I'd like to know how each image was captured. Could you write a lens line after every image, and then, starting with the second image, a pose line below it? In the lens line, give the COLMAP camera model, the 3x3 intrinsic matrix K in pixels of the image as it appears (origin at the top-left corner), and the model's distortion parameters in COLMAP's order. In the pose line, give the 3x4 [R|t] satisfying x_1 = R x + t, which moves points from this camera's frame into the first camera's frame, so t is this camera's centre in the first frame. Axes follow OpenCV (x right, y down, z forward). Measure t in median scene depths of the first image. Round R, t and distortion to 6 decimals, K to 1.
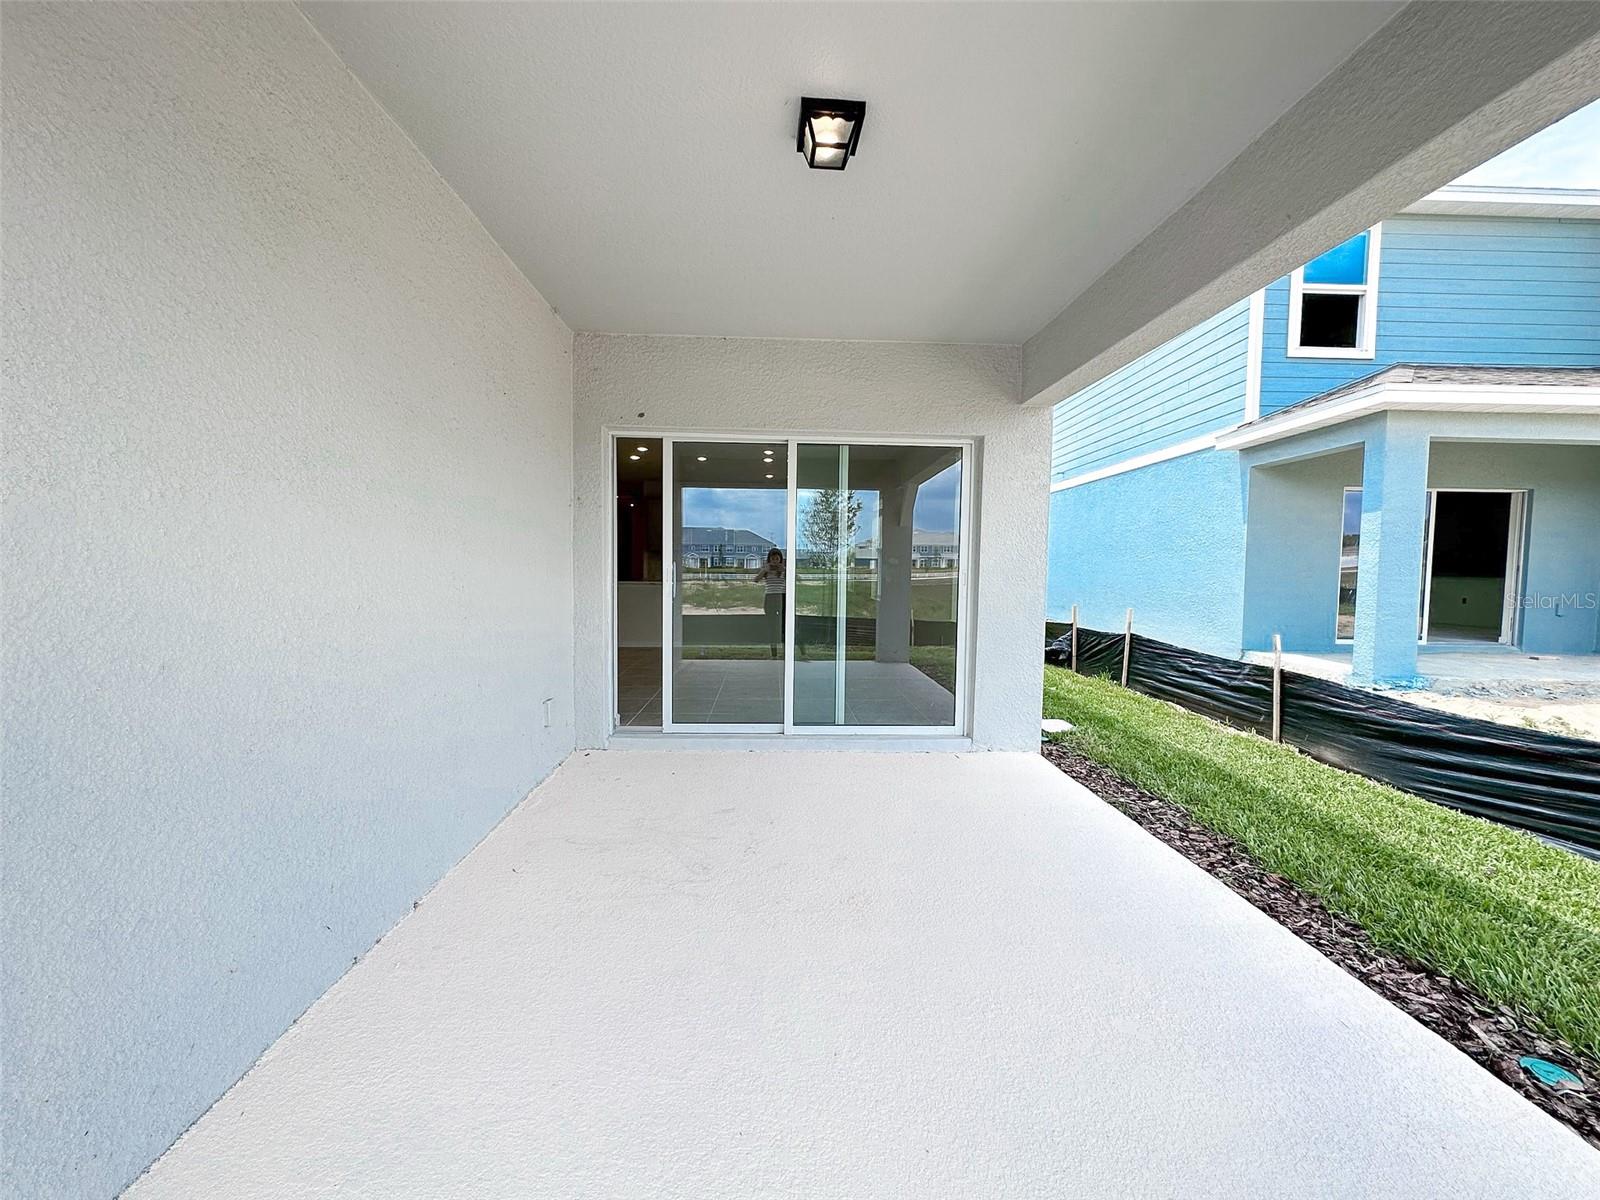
lens RADIAL K [[634.2, 0, 800.2], [0, 634.2, 600.8], [0, 0, 1]] dist [-0.002058, 0.000368]
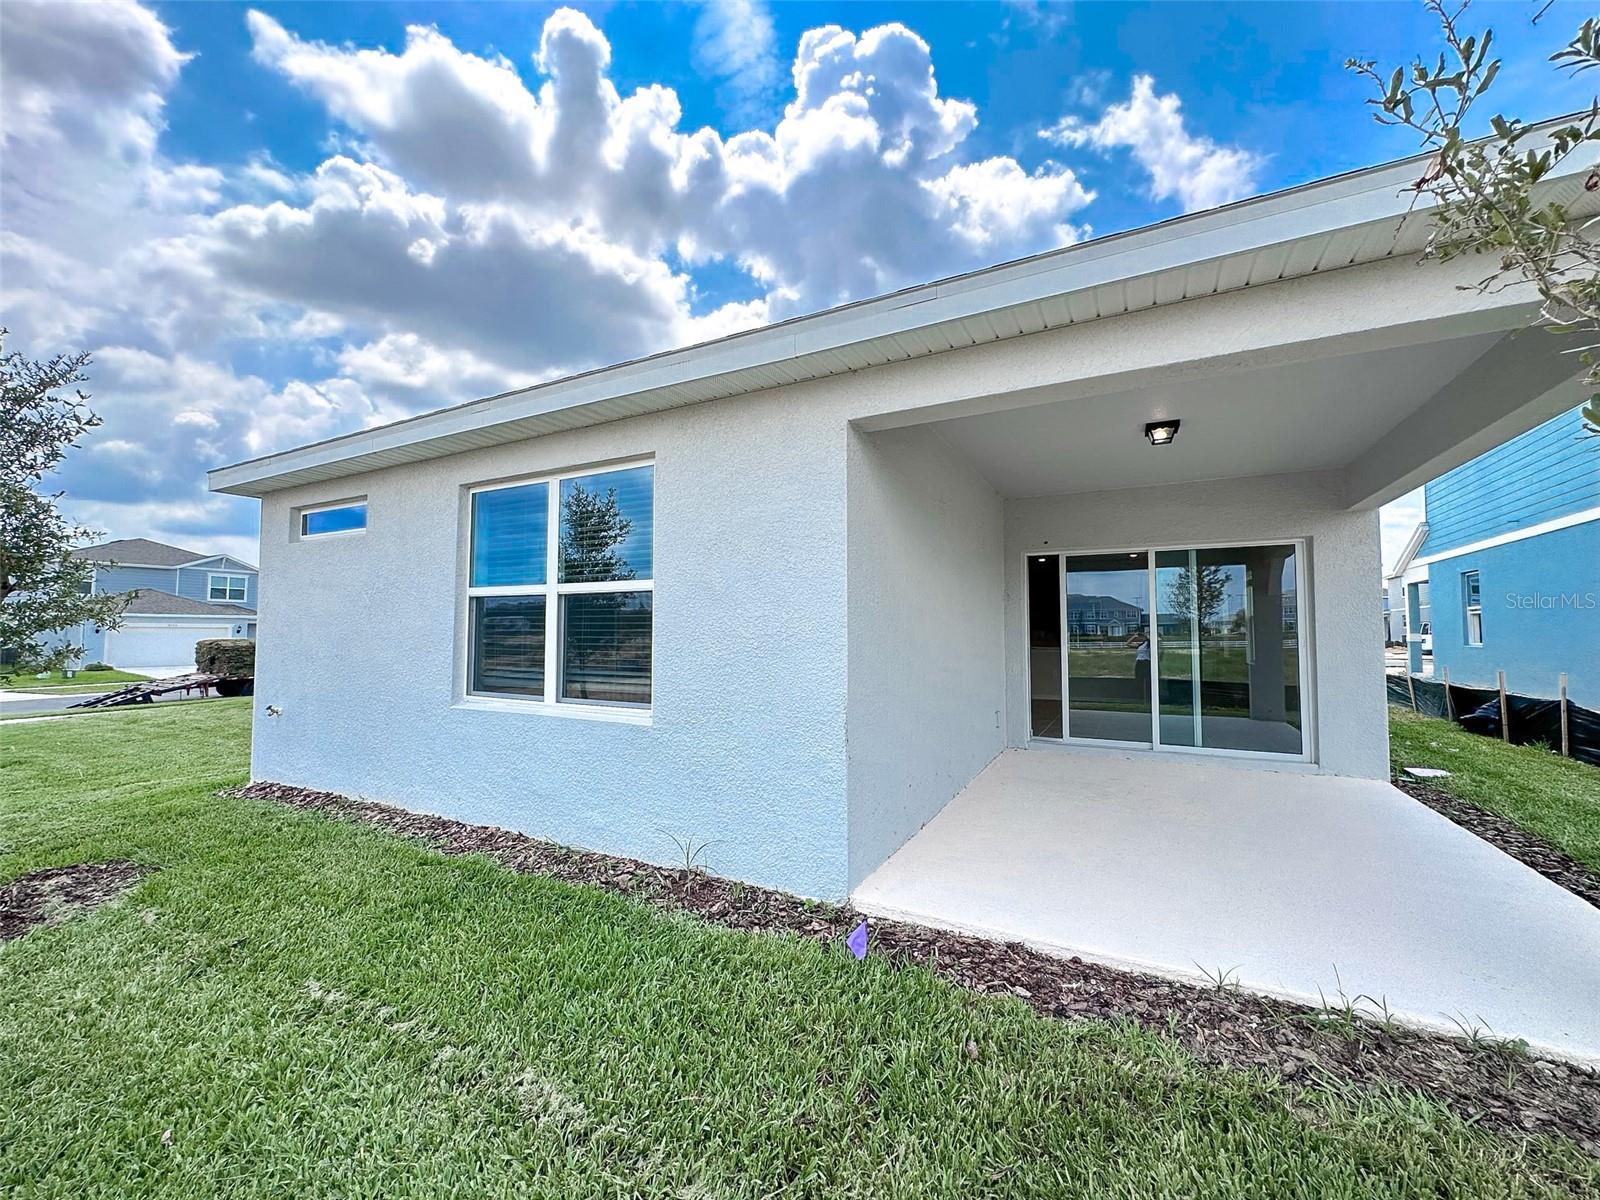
lens RADIAL K [[634.2, 0, 800.2], [0, 634.2, 600.8], [0, 0, 1]] dist [-0.002058, 0.000368]
pose [[0.860888, -0.040165, -0.507207, 0.027887], [-0.015533, 0.994340, -0.105103, 0.035326], [0.508557, 0.098360, 0.855392, -0.673320]]
